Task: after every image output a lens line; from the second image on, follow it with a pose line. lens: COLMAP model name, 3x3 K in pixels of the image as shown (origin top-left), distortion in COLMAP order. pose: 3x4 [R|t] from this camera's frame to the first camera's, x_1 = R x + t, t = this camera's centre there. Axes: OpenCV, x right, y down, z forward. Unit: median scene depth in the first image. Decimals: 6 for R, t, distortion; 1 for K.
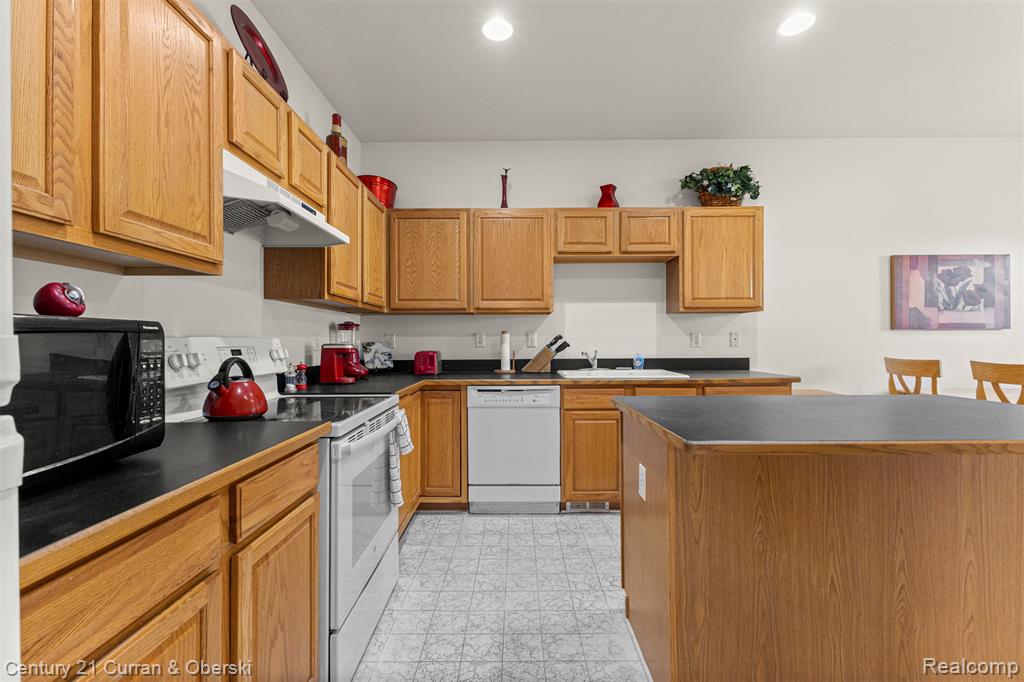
lens RADIAL K [[441.4, 0, 512.0], [0, 441.4, 341.0], [0, 0, 1]] dist [0.008844, -0.000121]
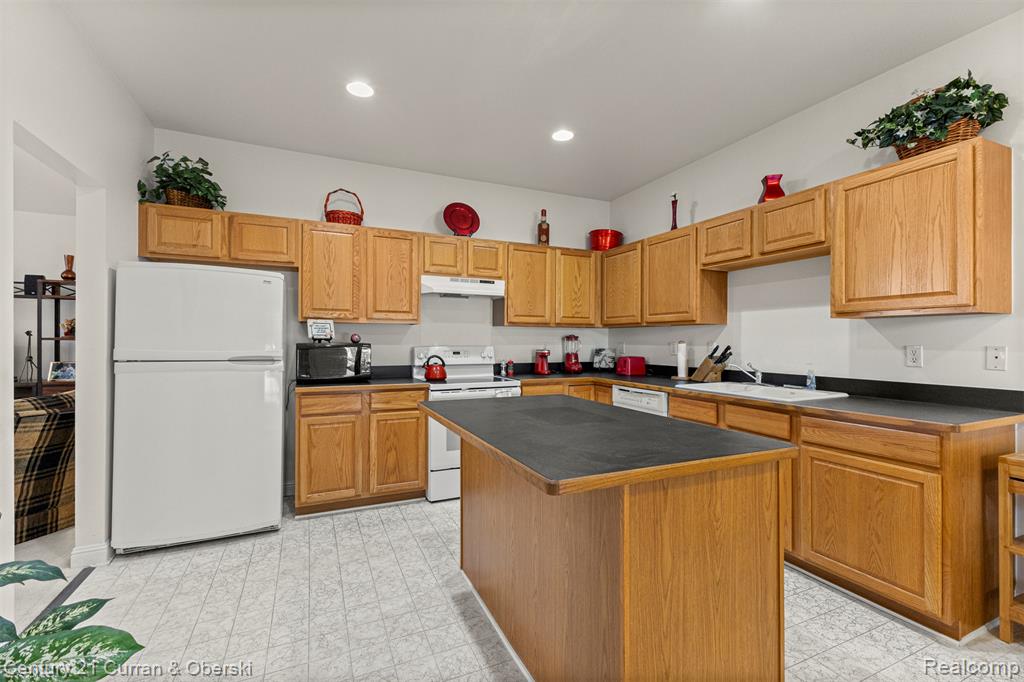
lens RADIAL K [[442.3, 0, 509.0], [0, 442.3, 339.6], [0, 0, 1]] dist [0.010104, 0.000406]
pose [[0.410881, 0.004922, -0.911676, 0.794692], [-0.006696, 0.999975, 0.002381, -0.025706], [0.911665, 0.005126, 0.410903, 0.161673]]
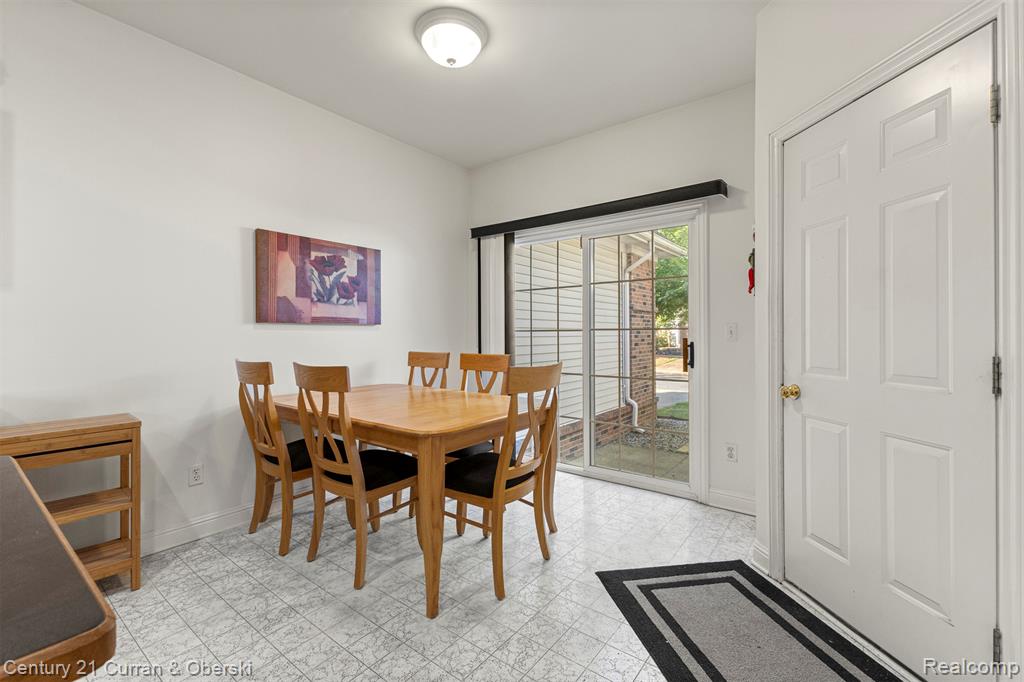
lens RADIAL K [[440.0, 0, 510.8], [0, 440.0, 331.8], [0, 0, 1]] dist [0.010258, 0.000040]
pose [[0.614131, 0.005519, 0.789185, 0.518918], [-0.001024, 0.999980, -0.006196, -0.005210], [-0.789204, 0.002997, 0.614124, 0.162267]]
